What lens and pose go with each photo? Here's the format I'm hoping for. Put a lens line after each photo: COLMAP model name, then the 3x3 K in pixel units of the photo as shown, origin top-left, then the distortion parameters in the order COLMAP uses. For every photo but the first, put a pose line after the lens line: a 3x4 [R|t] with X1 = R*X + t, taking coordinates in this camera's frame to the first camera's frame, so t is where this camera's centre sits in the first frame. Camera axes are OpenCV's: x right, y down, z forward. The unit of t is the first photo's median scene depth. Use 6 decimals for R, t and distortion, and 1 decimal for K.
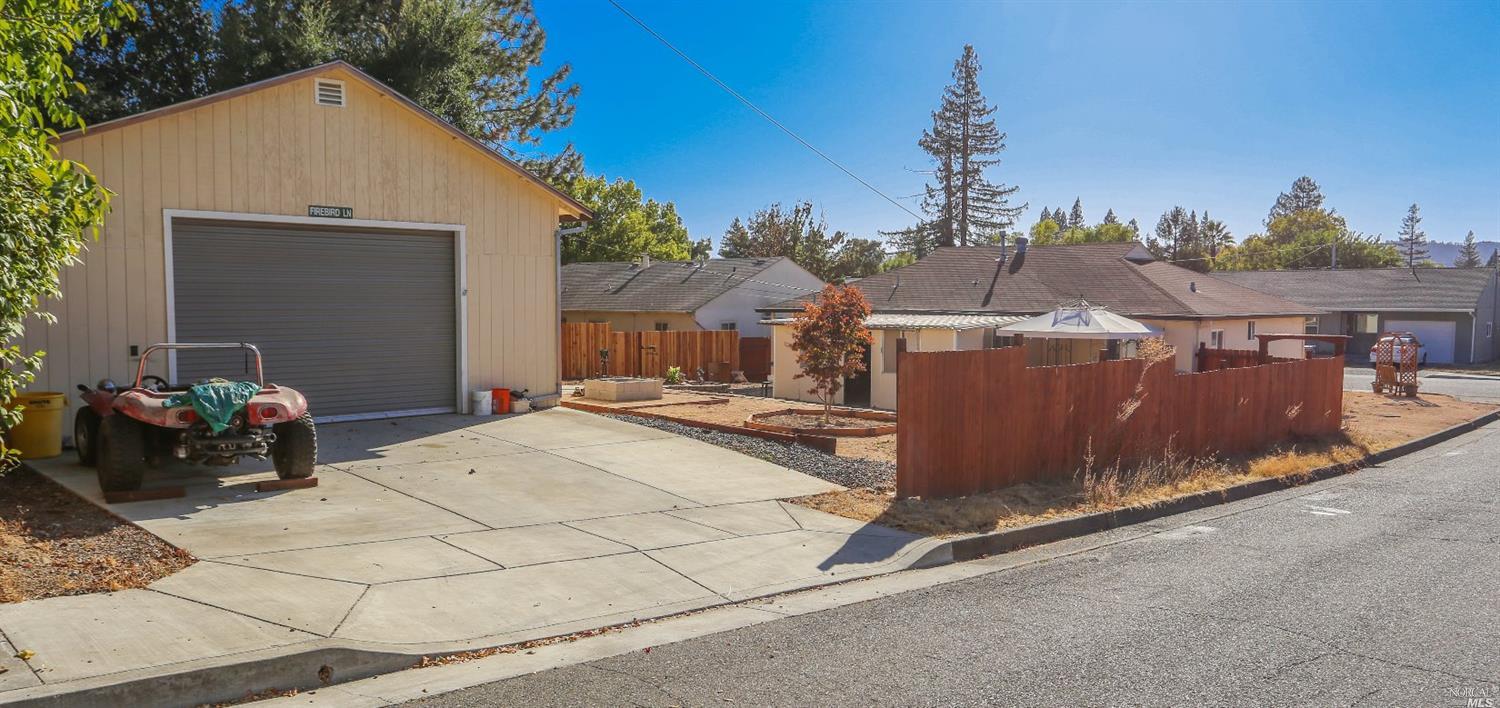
lens RADIAL K [[1114.6, 0, 750.0], [0, 1114.6, 354.0], [0, 0, 1]] dist [-0.065177, 0.096175]
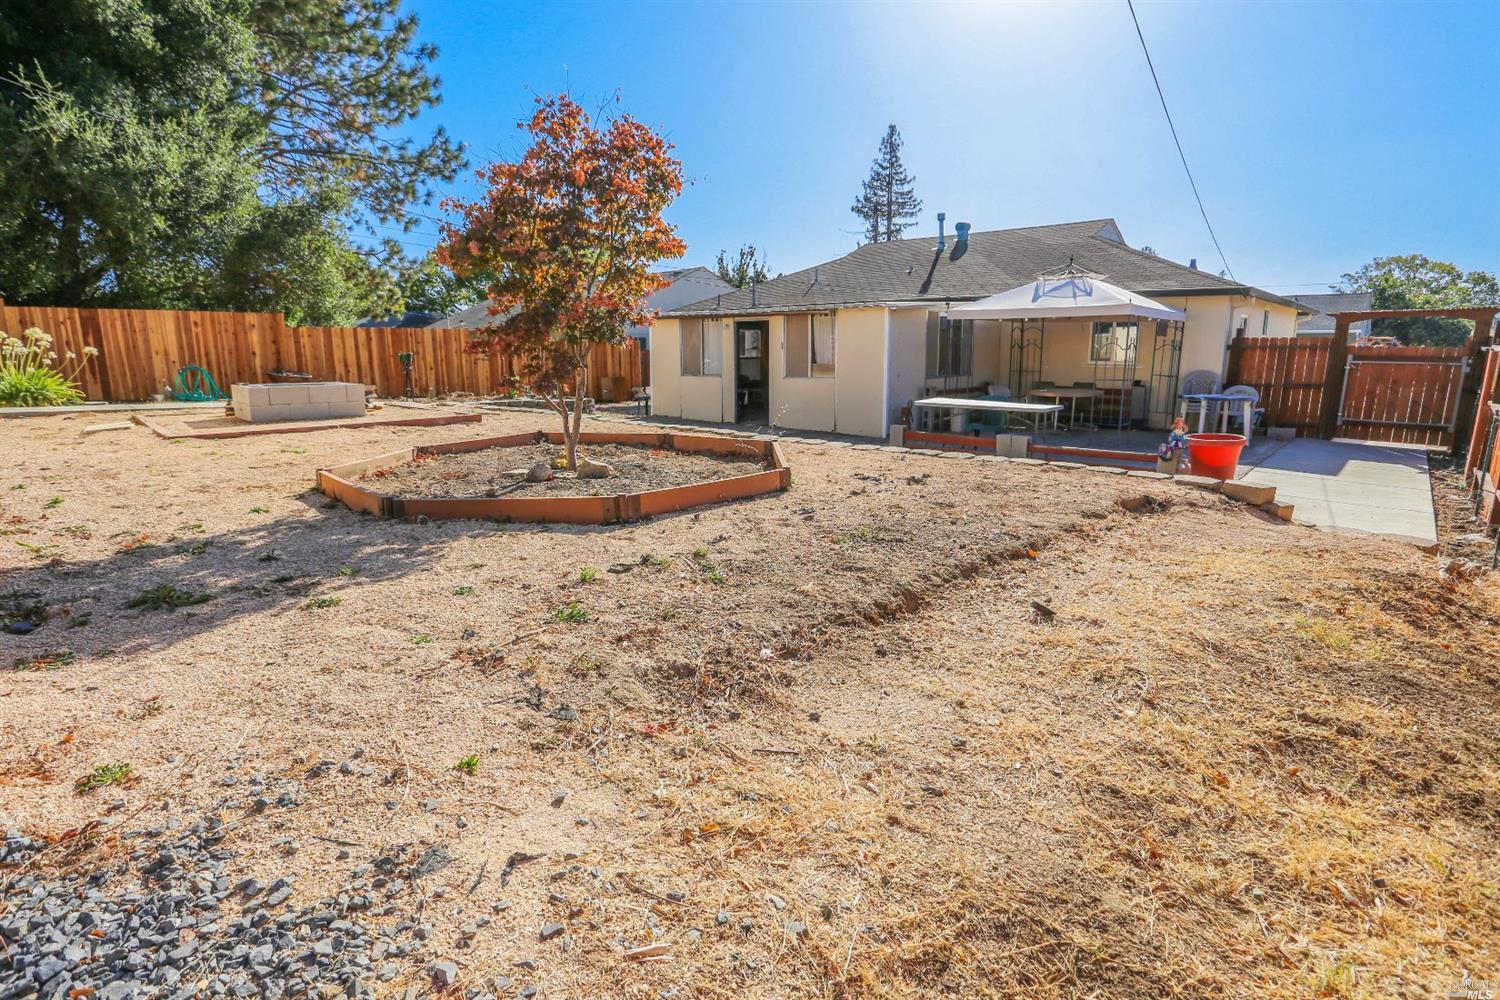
lens RADIAL K [[734.4, 0, 750.0], [0, 734.4, 500.0], [0, 0, 1]] dist [-0.049525, 0.000547]
pose [[0.999844, -0.015377, 0.008686, 0.029021], [0.013941, 0.989147, 0.146267, 0.008130], [-0.010841, -0.146123, 0.989207, 0.165198]]
